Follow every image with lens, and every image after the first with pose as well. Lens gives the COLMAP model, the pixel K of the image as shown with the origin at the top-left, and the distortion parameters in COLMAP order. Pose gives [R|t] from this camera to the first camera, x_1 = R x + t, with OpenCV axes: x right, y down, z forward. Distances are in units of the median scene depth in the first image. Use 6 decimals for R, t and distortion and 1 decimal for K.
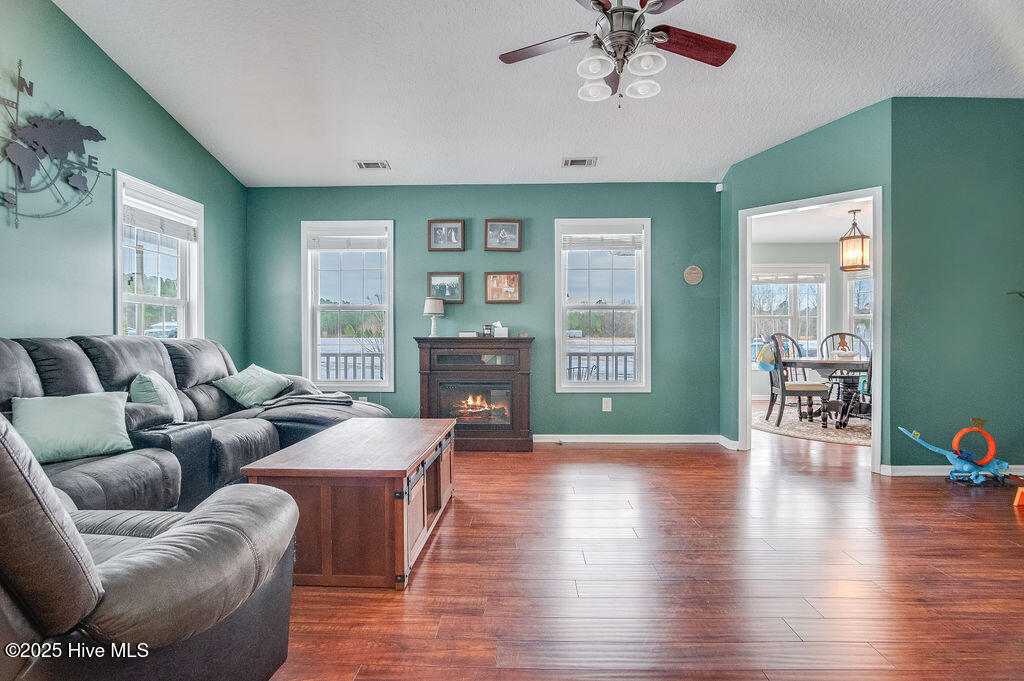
lens RADIAL K [[496.1, 0, 513.6], [0, 496.1, 333.4], [0, 0, 1]] dist [-0.012443, 0.000275]
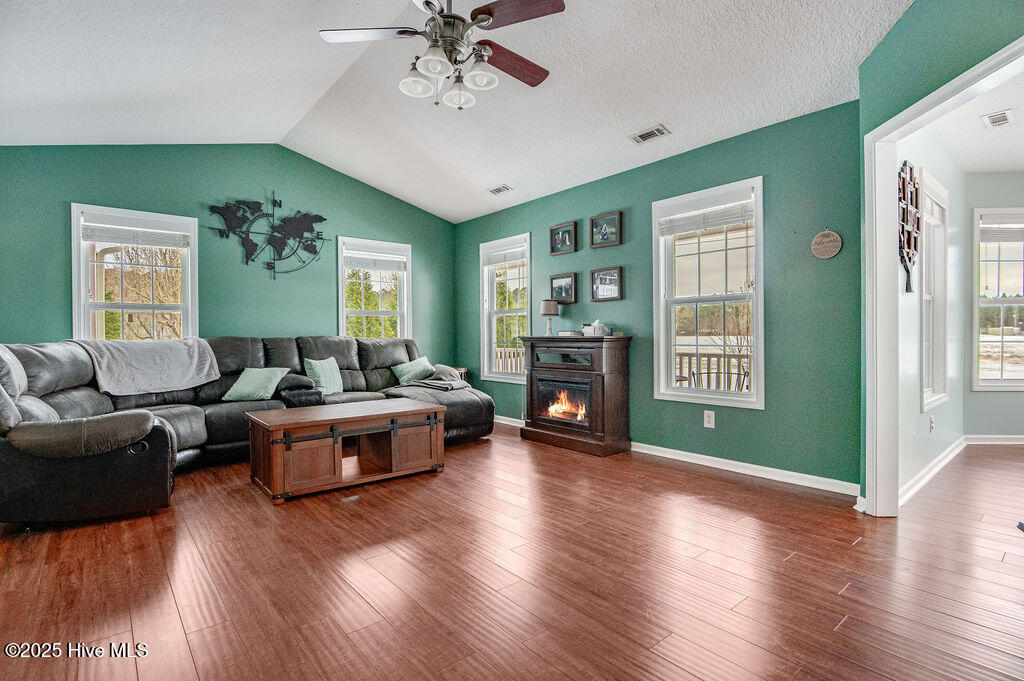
lens RADIAL K [[496.1, 0, 513.6], [0, 496.1, 333.4], [0, 0, 1]] dist [-0.012443, 0.000275]
pose [[0.669750, -0.007806, -0.742545, 0.577098], [0.006874, 0.999967, -0.004313, 0.005220], [0.742555, -0.002216, 0.669782, 0.224528]]
